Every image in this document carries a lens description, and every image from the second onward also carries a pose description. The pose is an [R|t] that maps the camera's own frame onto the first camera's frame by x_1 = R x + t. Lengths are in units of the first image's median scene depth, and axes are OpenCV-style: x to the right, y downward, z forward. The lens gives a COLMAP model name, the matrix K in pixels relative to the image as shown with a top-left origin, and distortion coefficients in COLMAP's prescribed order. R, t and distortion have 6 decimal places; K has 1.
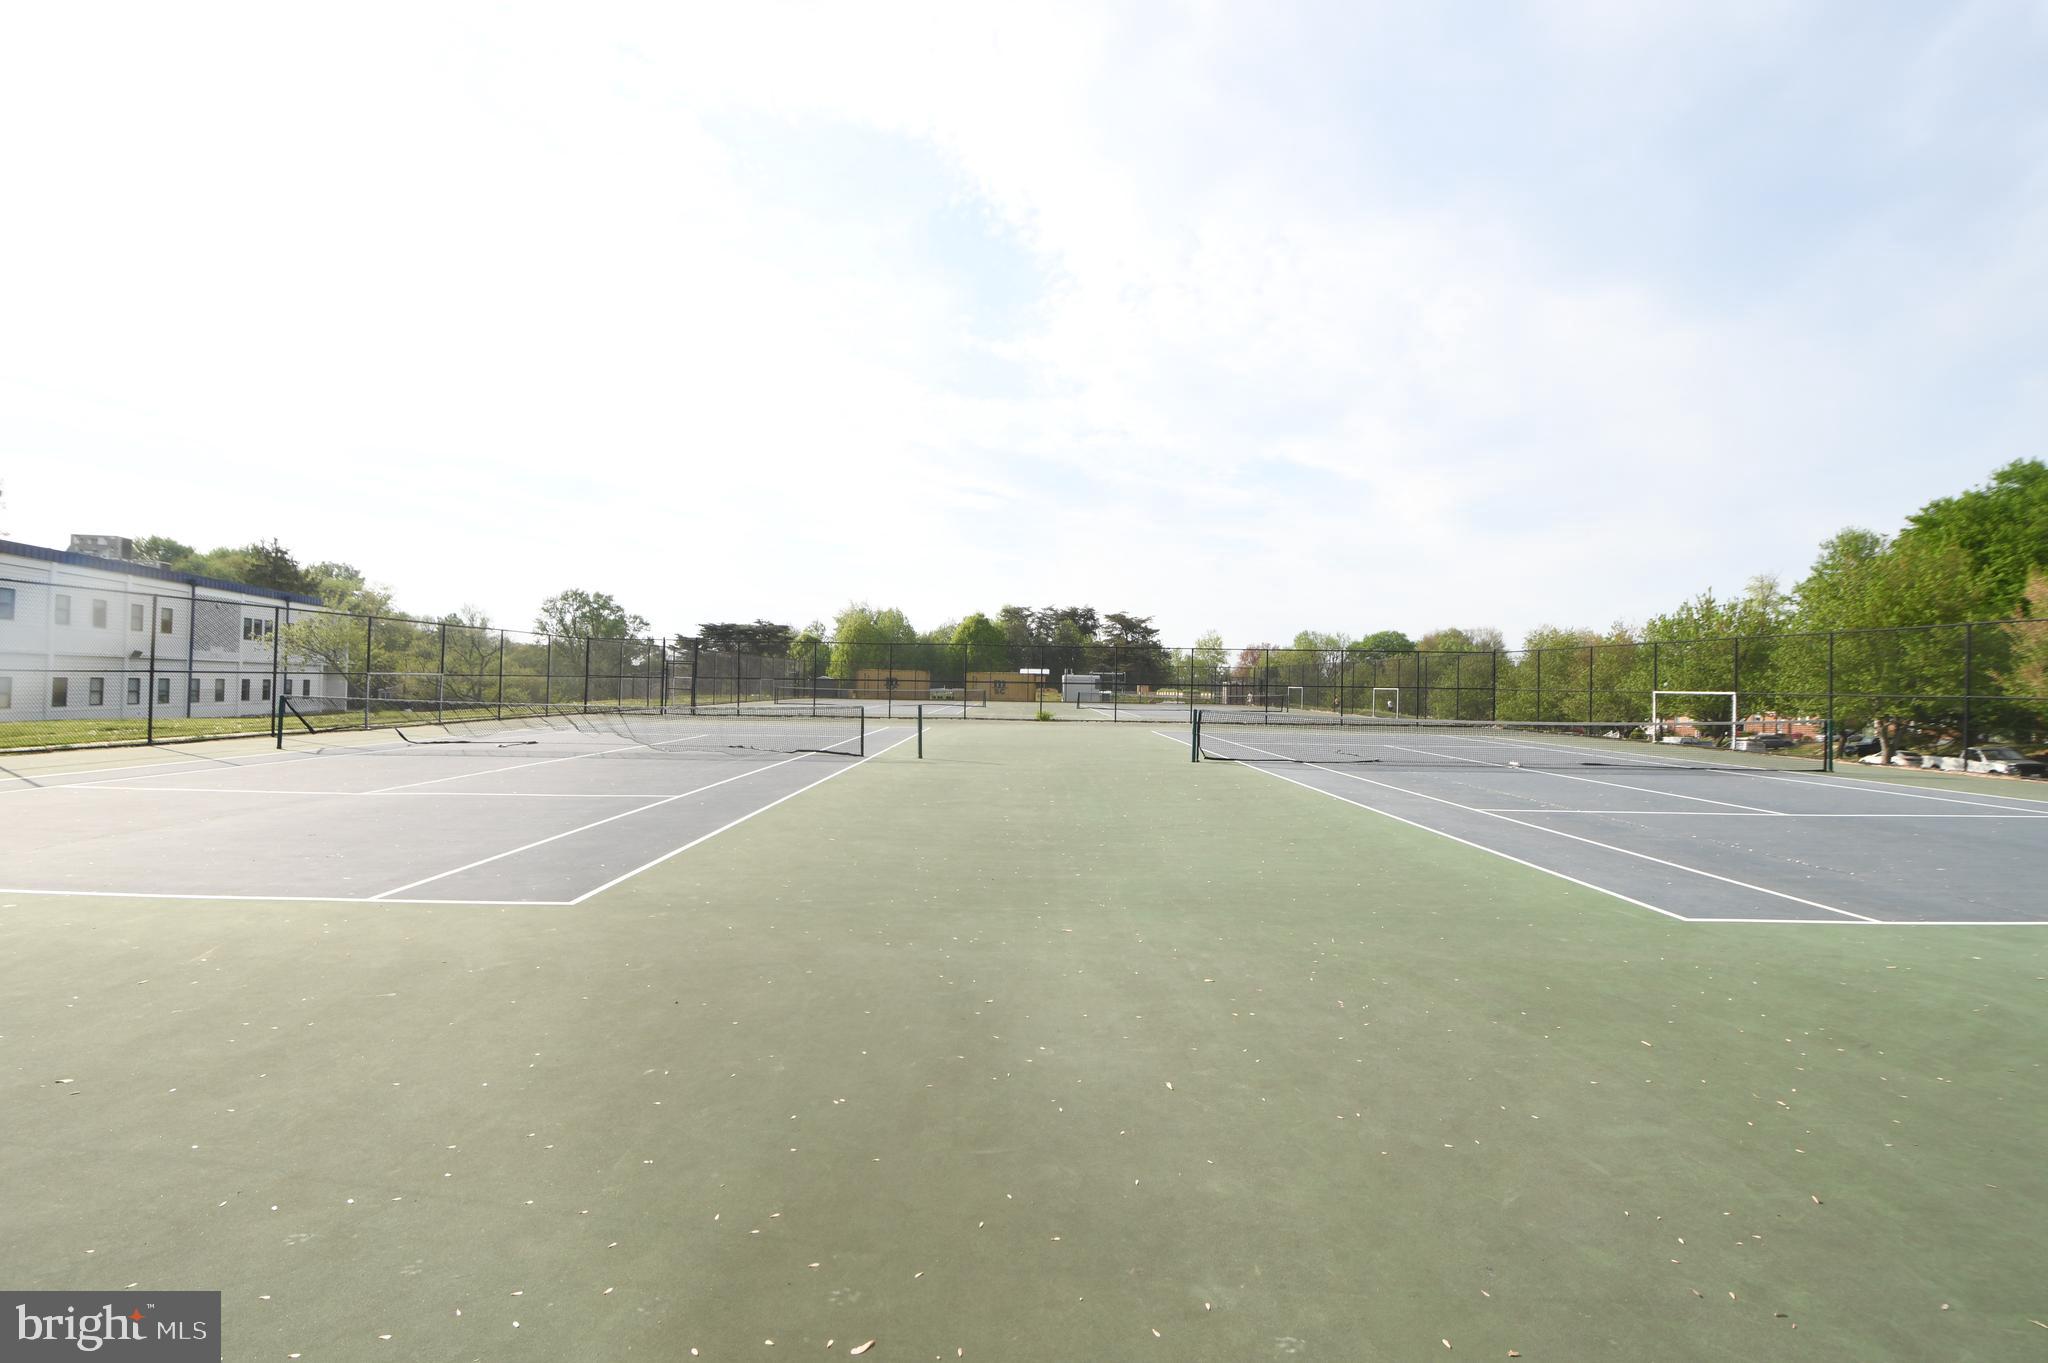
lens RADIAL K [[929.0, 0, 1024.8], [0, 929.0, 680.8], [0, 0, 1]] dist [0.006769, -0.000983]
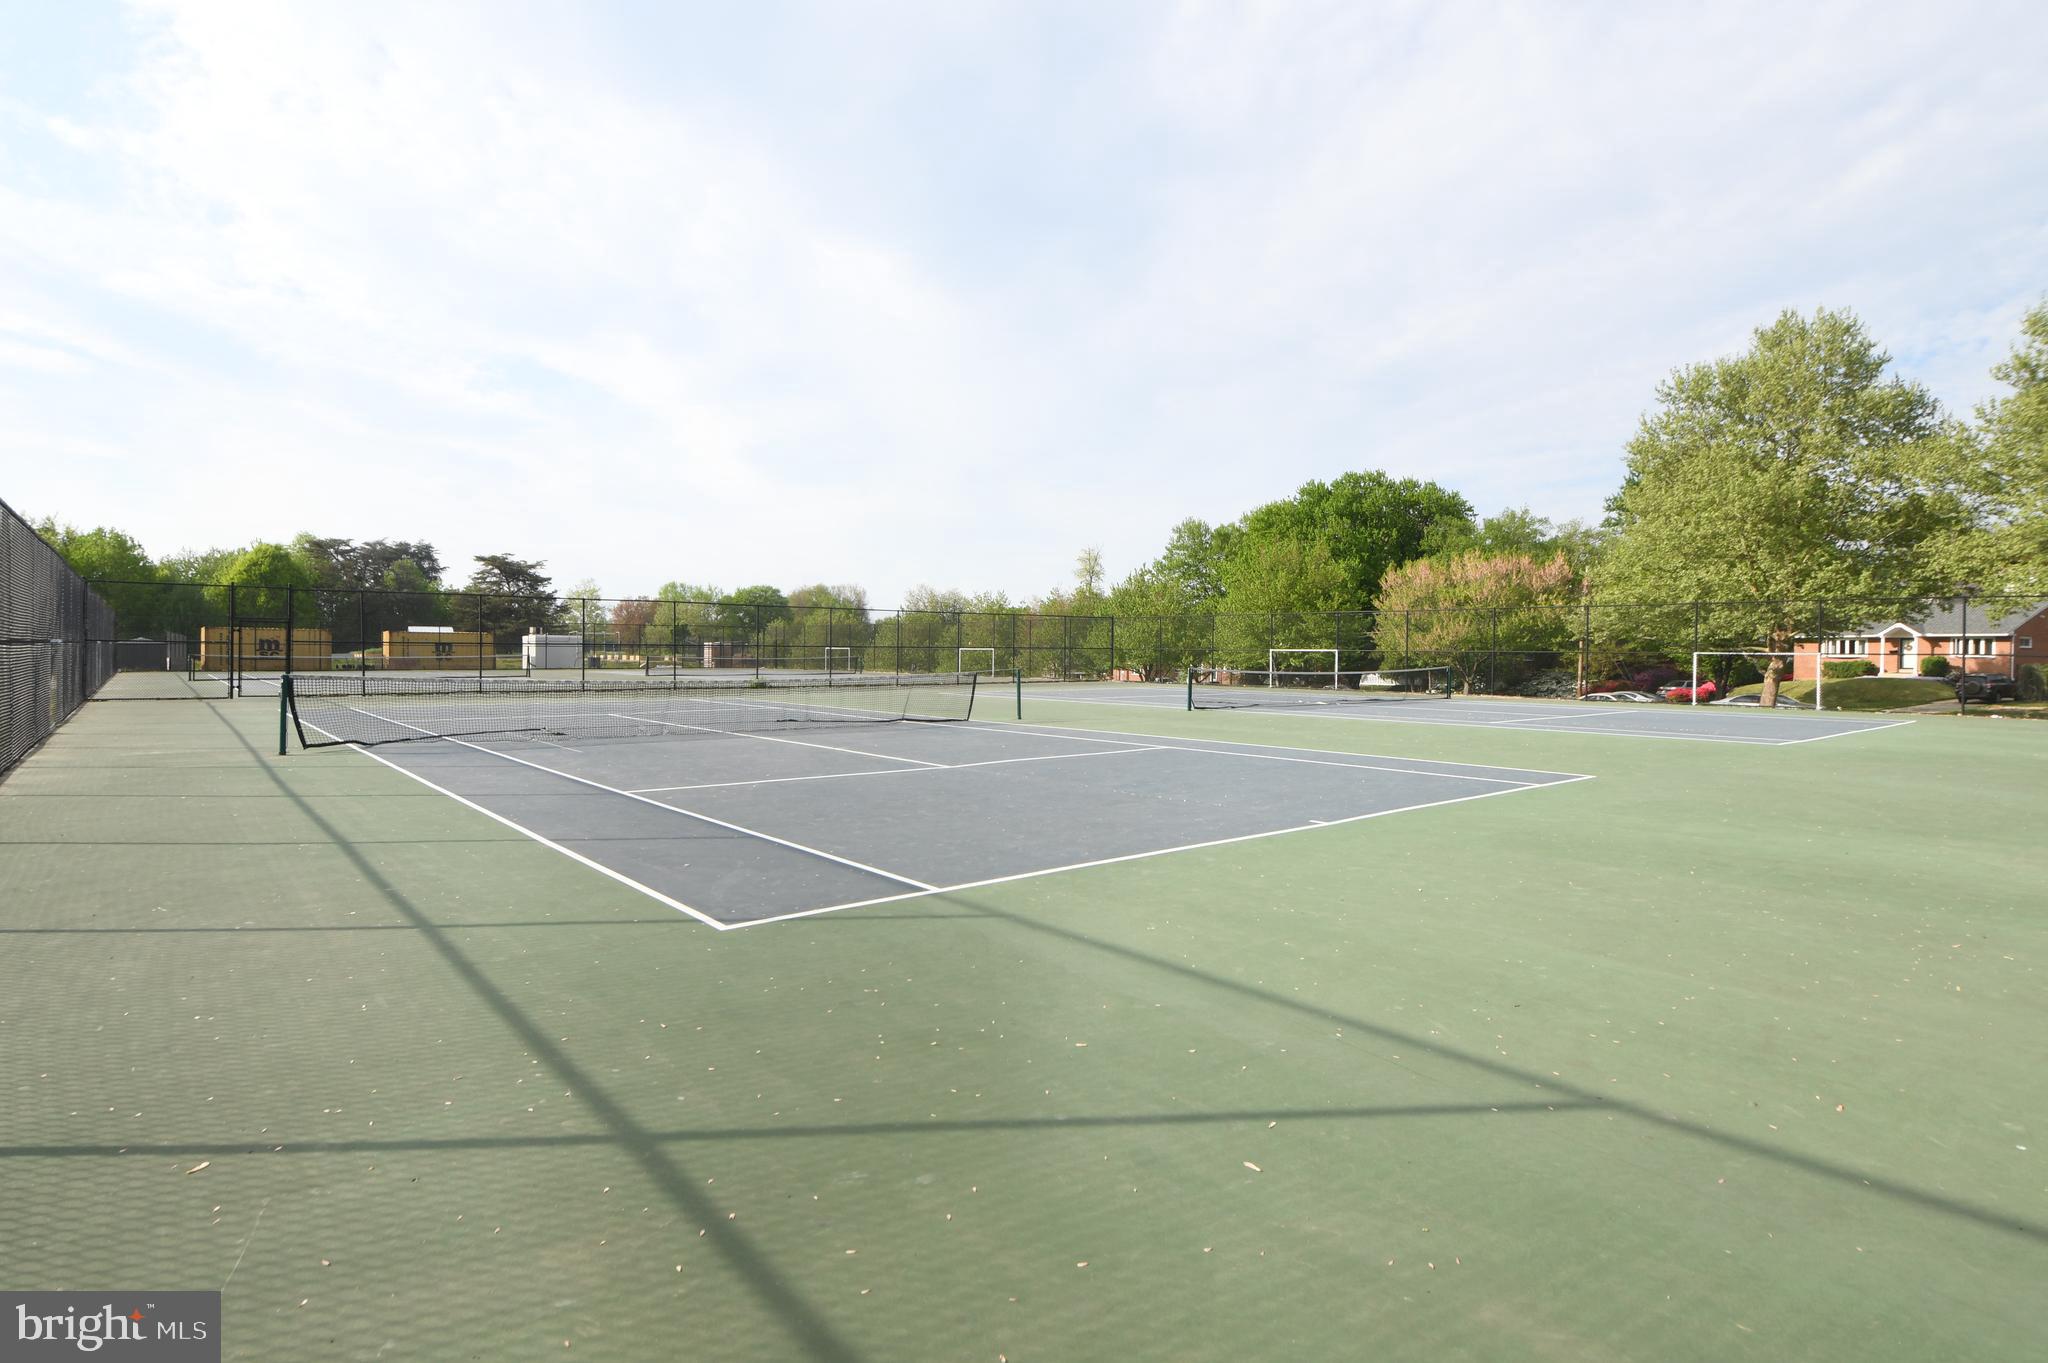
lens RADIAL K [[1074.7, 0, 1019.2], [0, 1074.7, 681.9], [0, 0, 1]] dist [0.005716, -0.000462]
pose [[0.773677, -0.028835, 0.632924, -0.138486], [0.003191, 0.999129, 0.041618, -0.001875], [-0.633572, -0.030179, 0.773095, 0.009047]]
